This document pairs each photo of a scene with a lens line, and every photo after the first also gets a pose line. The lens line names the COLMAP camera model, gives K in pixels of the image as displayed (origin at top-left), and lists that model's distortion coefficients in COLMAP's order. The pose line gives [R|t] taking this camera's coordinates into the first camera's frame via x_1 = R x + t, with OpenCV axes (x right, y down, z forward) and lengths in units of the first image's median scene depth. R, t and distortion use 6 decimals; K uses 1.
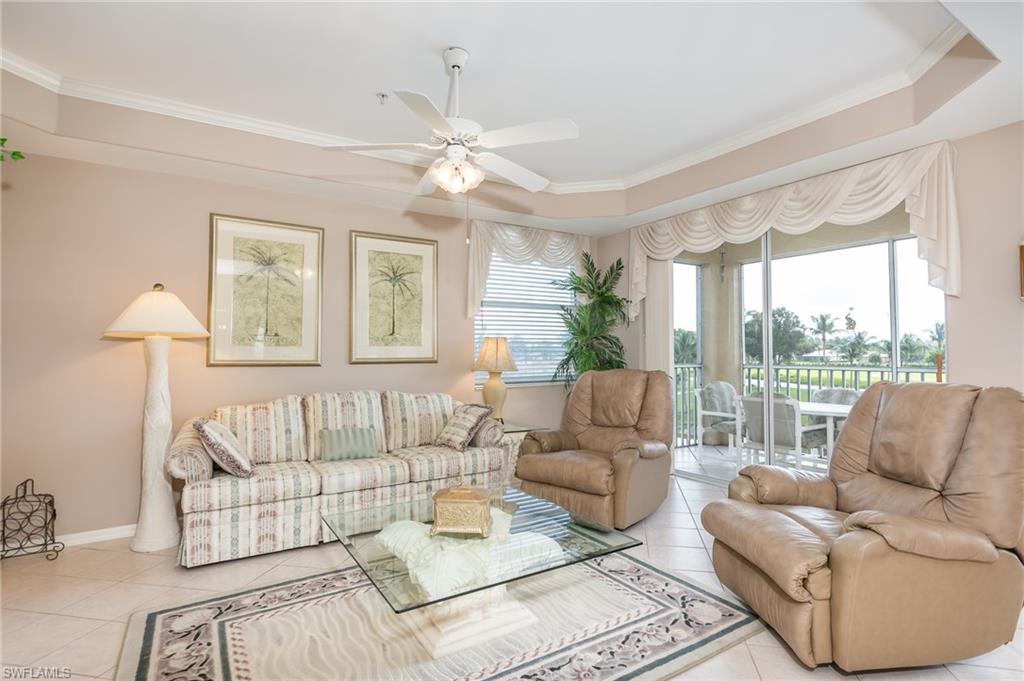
lens RADIAL K [[515.1, 0, 512.0], [0, 515.1, 340.5], [0, 0, 1]] dist [-0.002272, -0.000176]
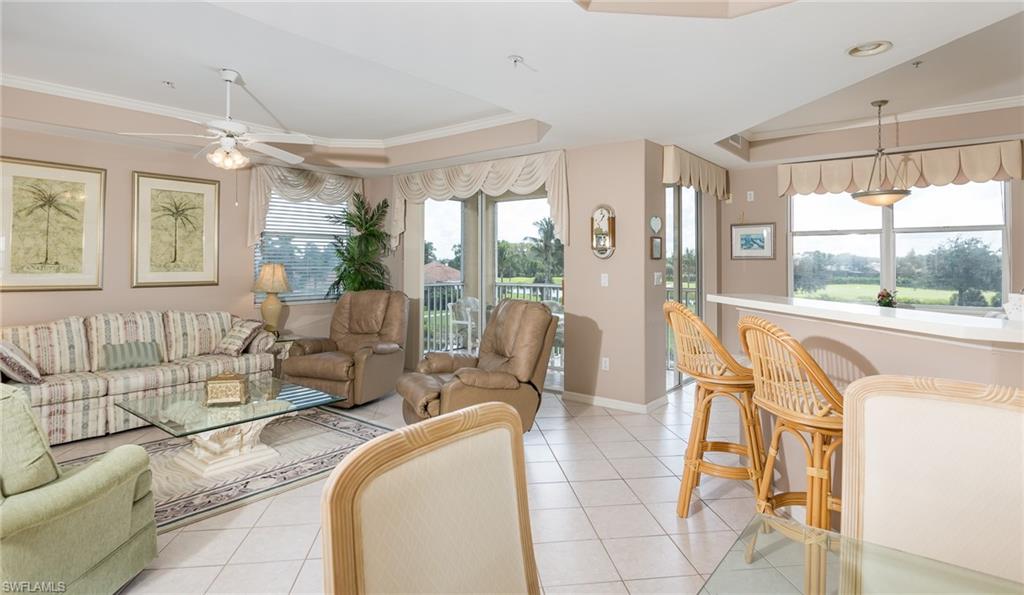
lens RADIAL K [[549.6, 0, 509.0], [0, 549.6, 254.4], [0, 0, 1]] dist [0.003573, 0.001331]
pose [[0.949065, 0.009371, 0.314940, 0.103412], [-0.010988, 0.999934, 0.003360, -0.045451], [-0.314888, -0.006650, 0.949105, -0.462035]]
